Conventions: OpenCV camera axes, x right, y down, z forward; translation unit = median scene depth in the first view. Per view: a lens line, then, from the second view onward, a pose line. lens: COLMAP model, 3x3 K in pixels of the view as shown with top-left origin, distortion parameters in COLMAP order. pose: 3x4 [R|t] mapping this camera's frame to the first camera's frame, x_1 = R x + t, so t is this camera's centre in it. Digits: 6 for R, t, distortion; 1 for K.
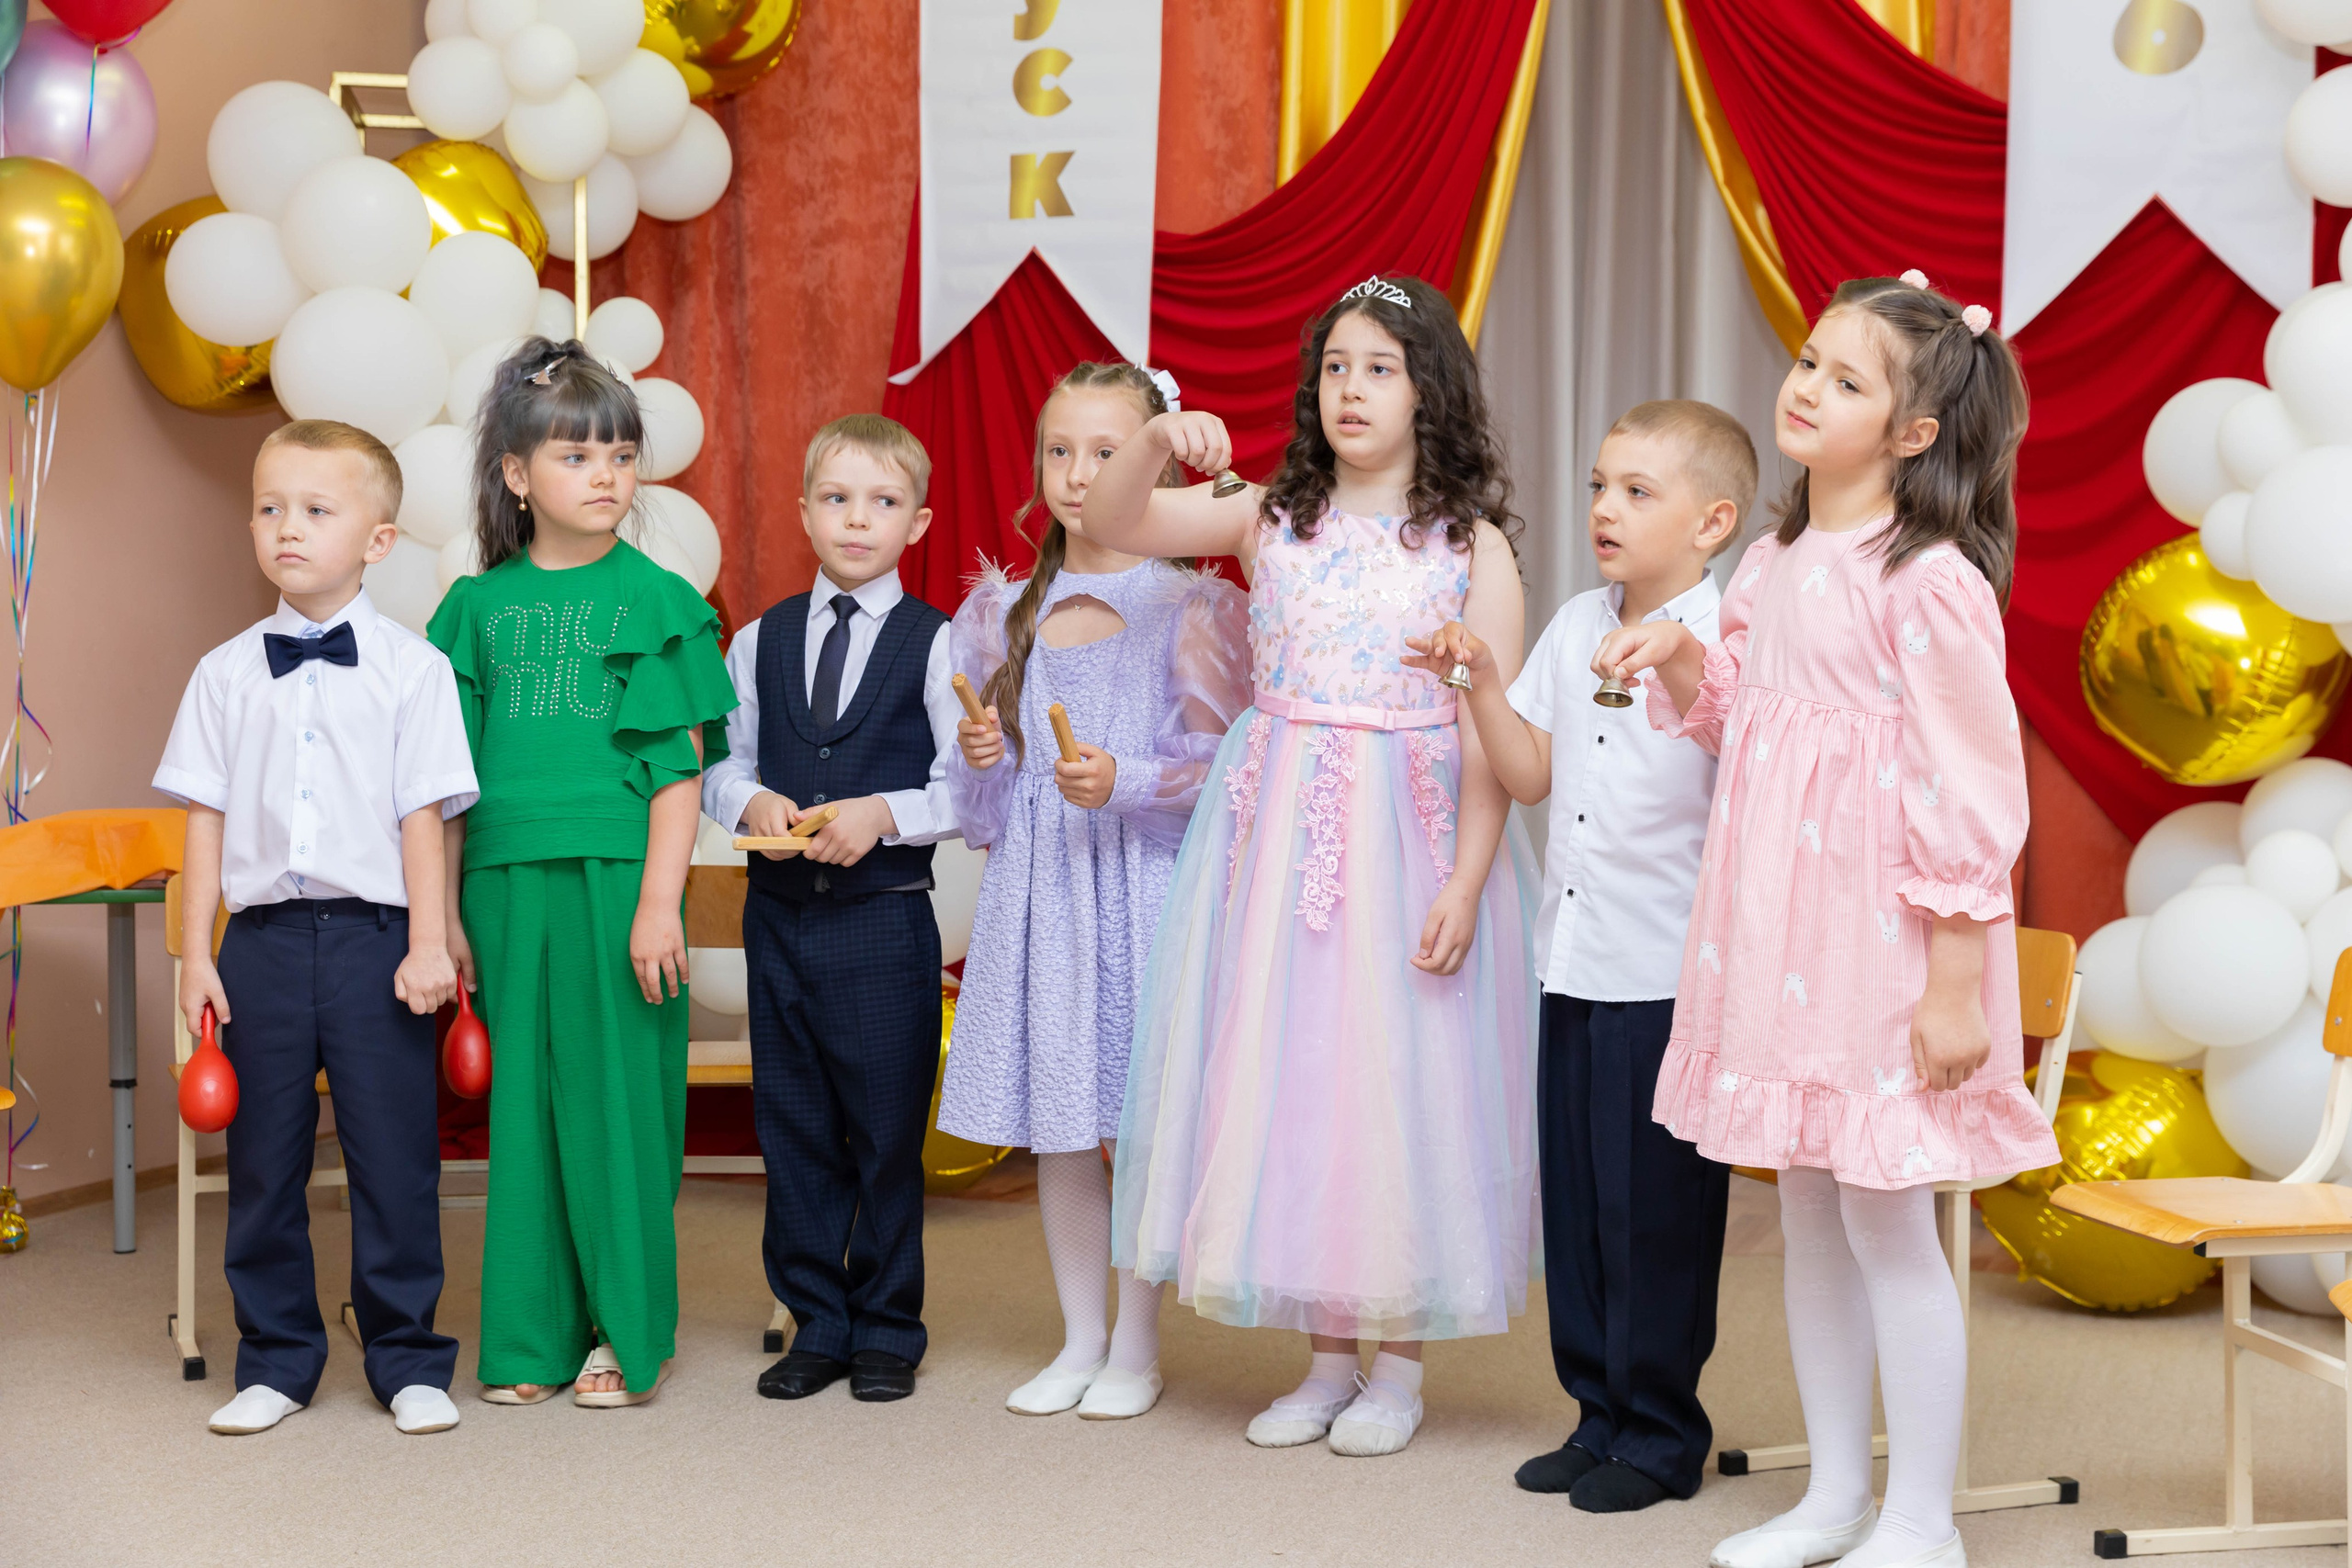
lens RADIAL K [[3201.6, 0, 1250.2], [0, 3201.6, 779.4], [0, 0, 1]] dist [-0.009389, 0.000000]
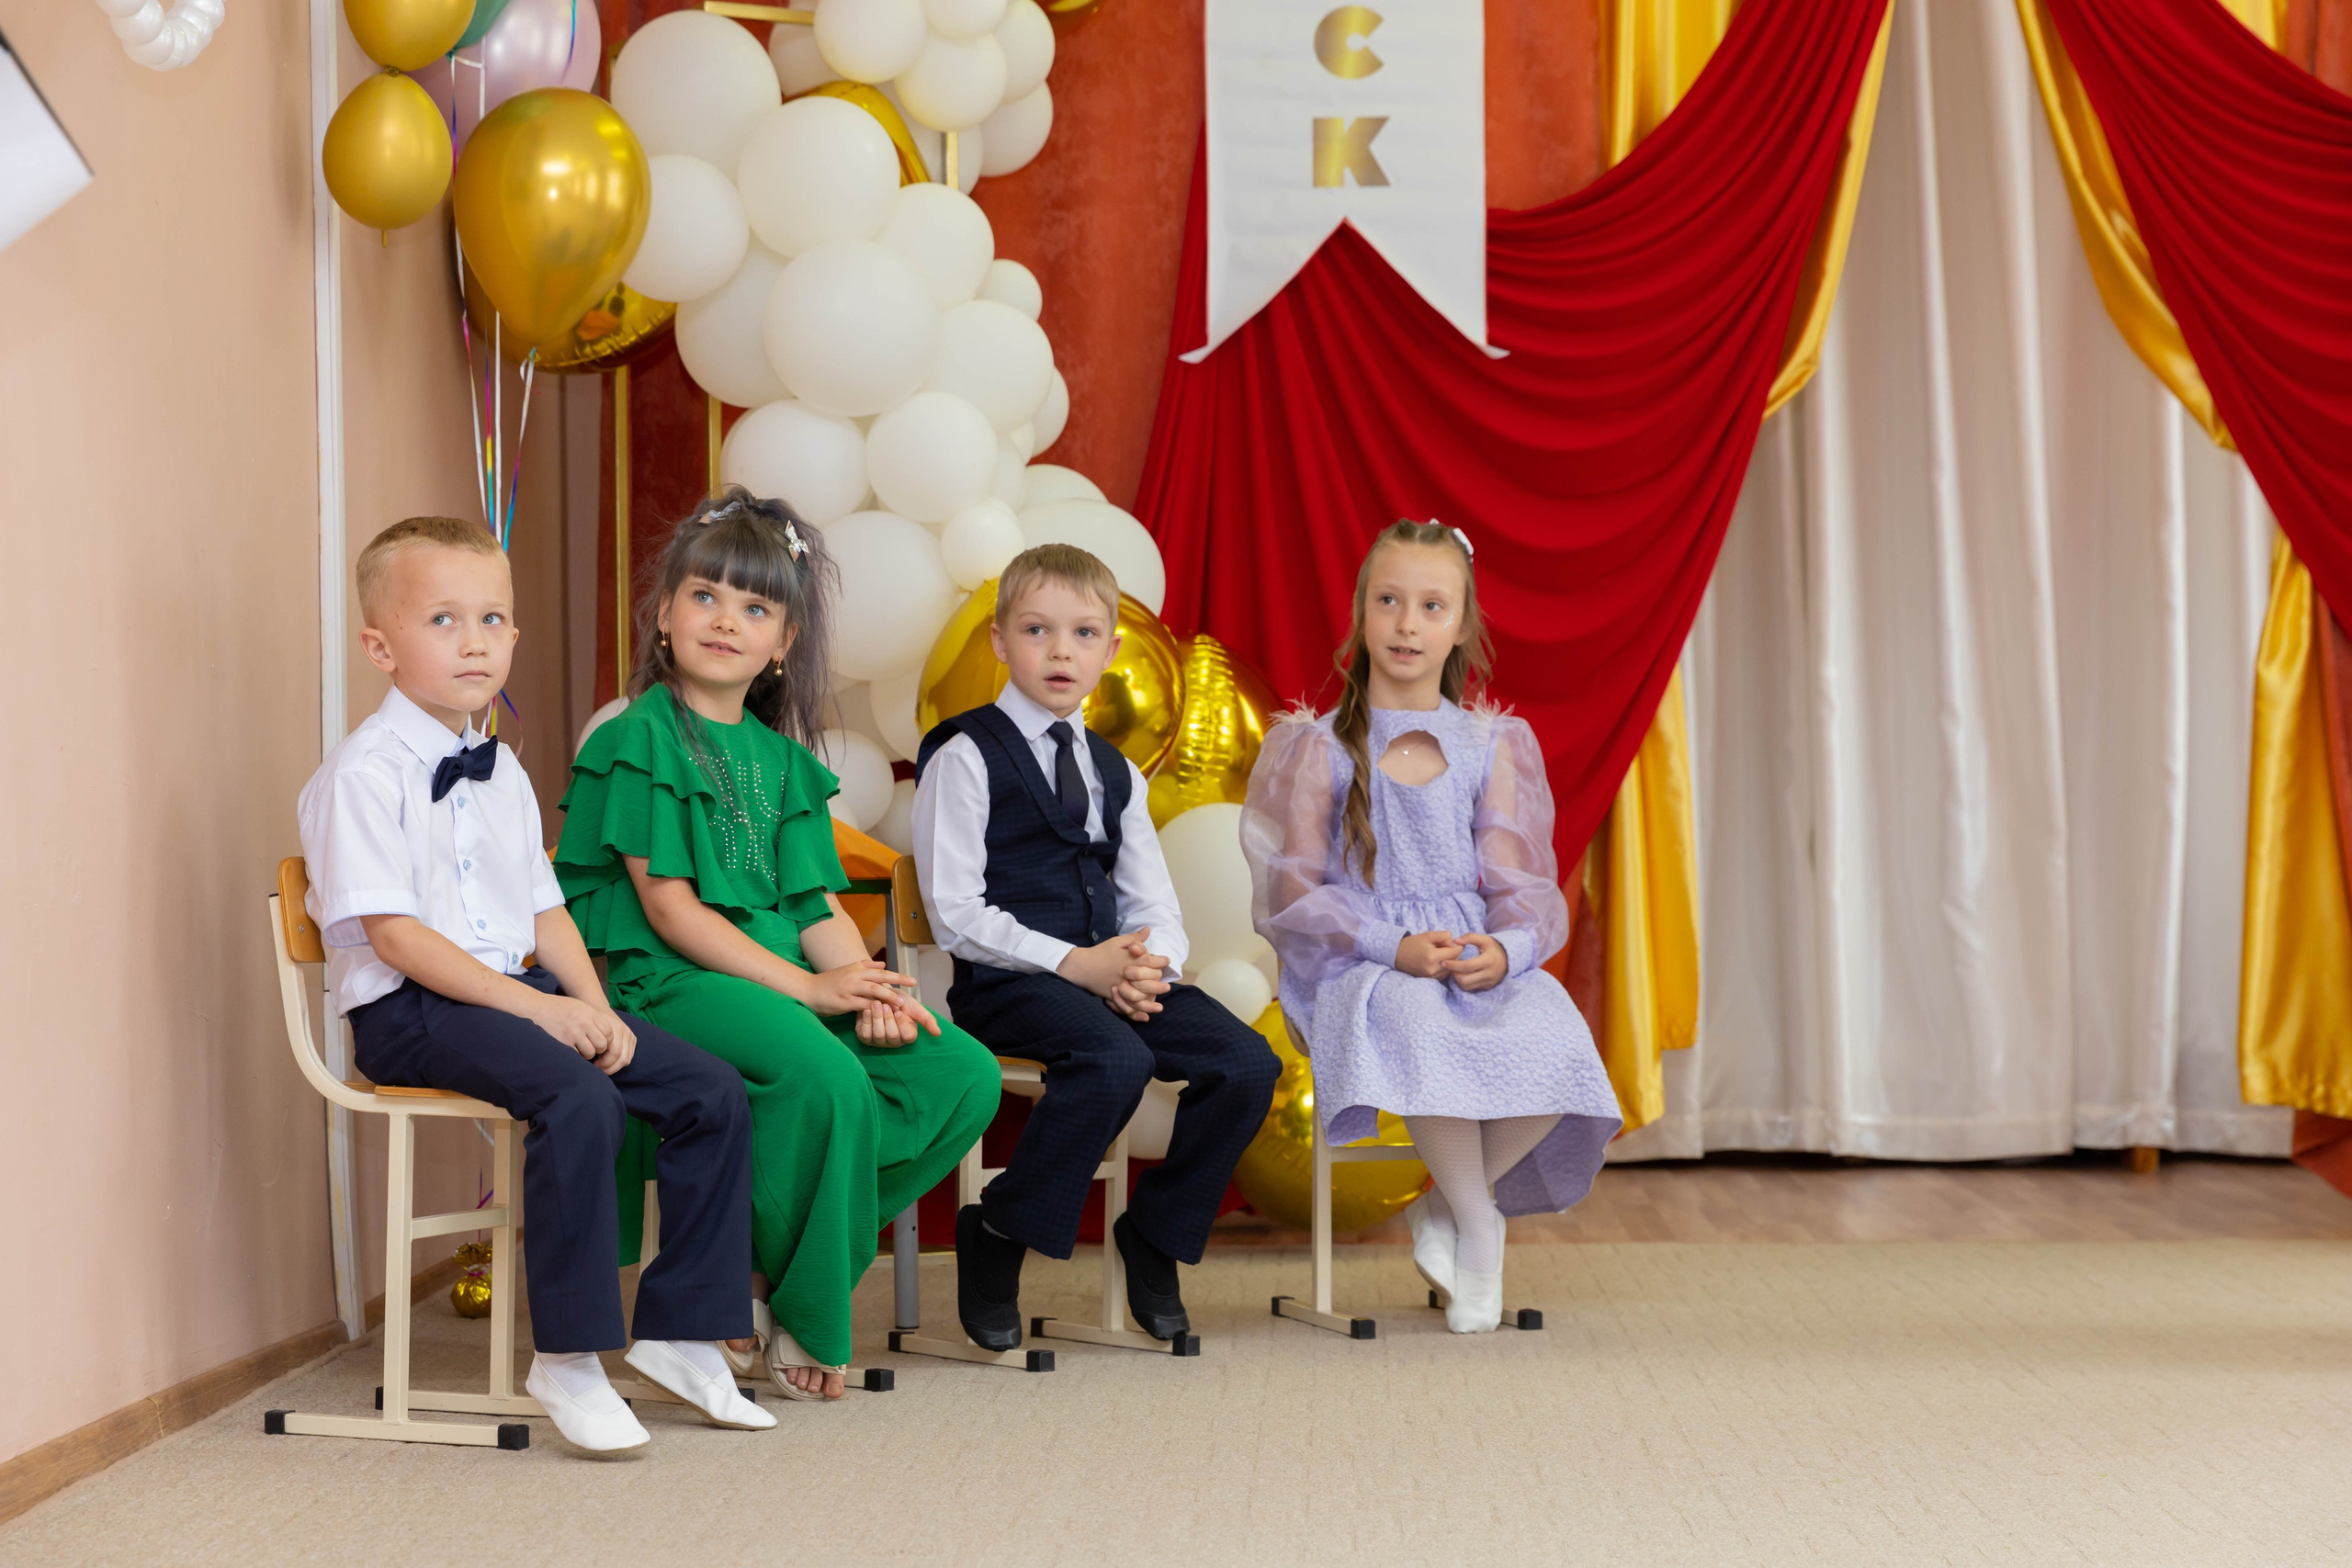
lens RADIAL K [[4379.2, 0, 1188.8], [0, 4379.2, 794.1], [0, 0, 1]] dist [0.017775, 0.000000]
pose [[0.954360, -0.005674, 0.298606, -0.491098], [0.016967, 0.999235, -0.035239, 0.044812], [-0.298177, 0.038697, 0.953726, -0.193178]]
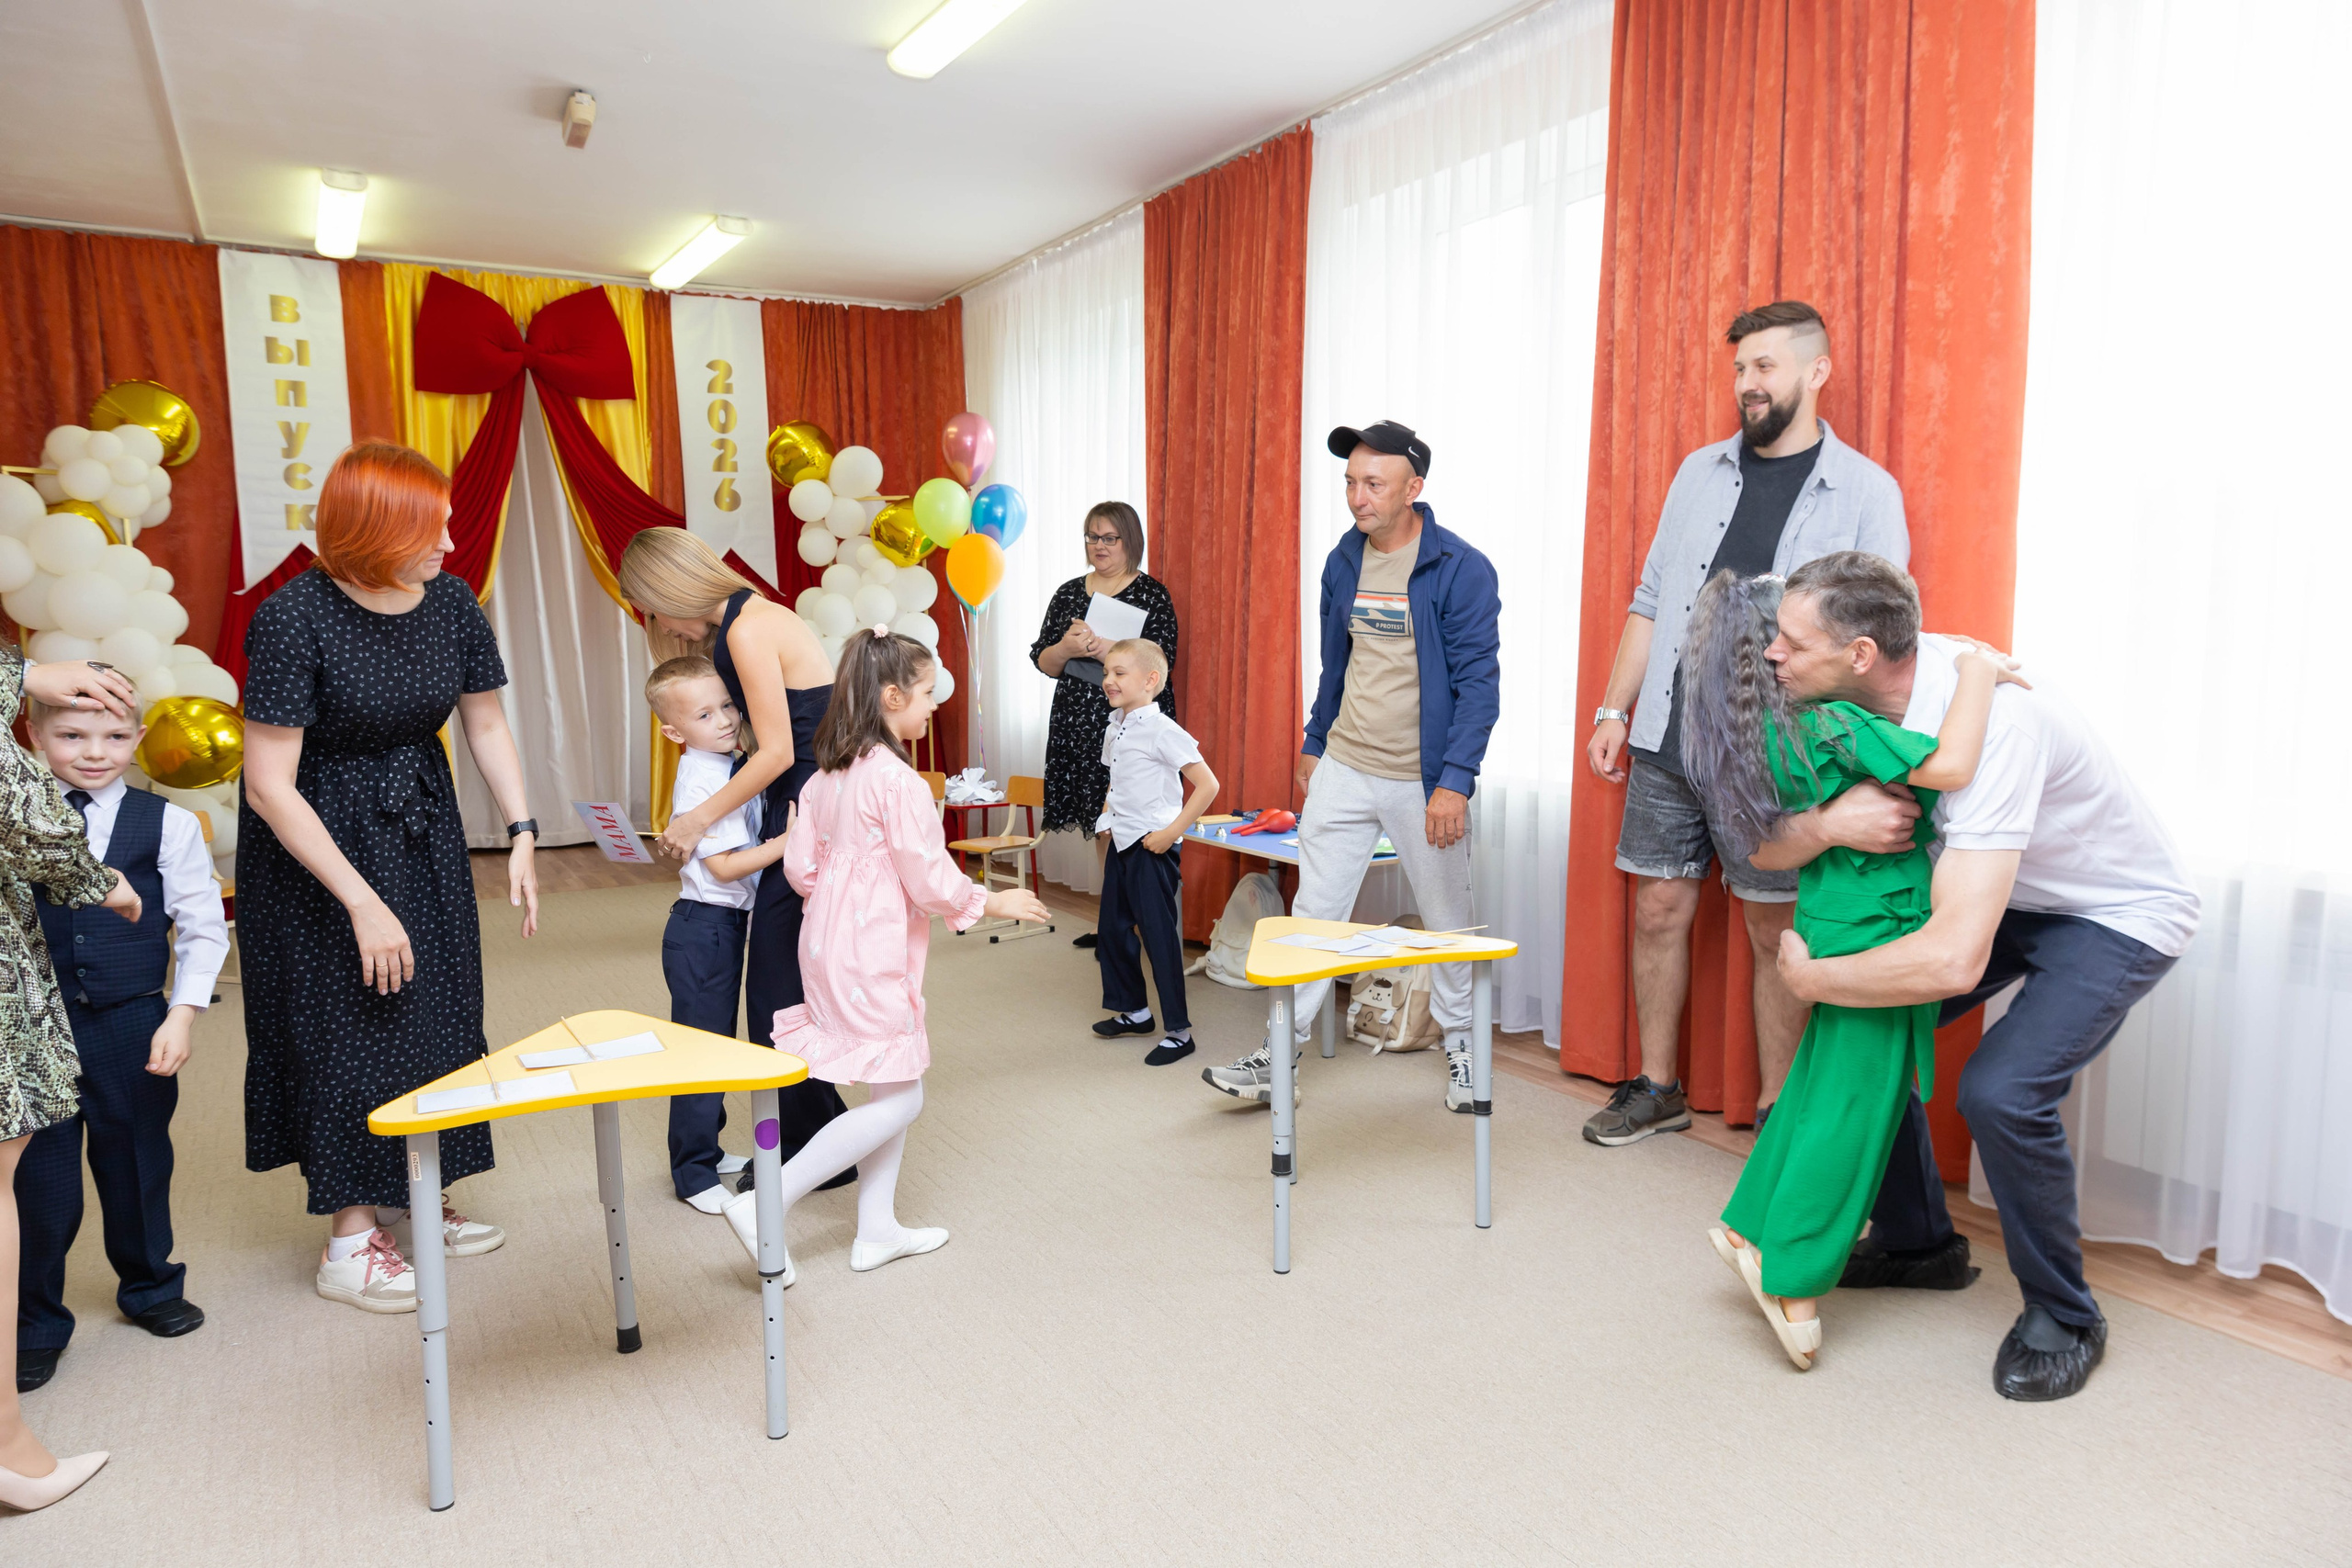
lens RADIAL K [[1520.5, 0, 1184.4], [0, 1520.5, 794.9], [0, 0, 1]] dist [0.002403, 0.012809]
pose [[0.643686, -0.097292, 0.759080, -0.554989], [0.030186, 0.994342, 0.101848, -0.068613], [-0.764694, -0.042644, 0.642981, -0.326083]]
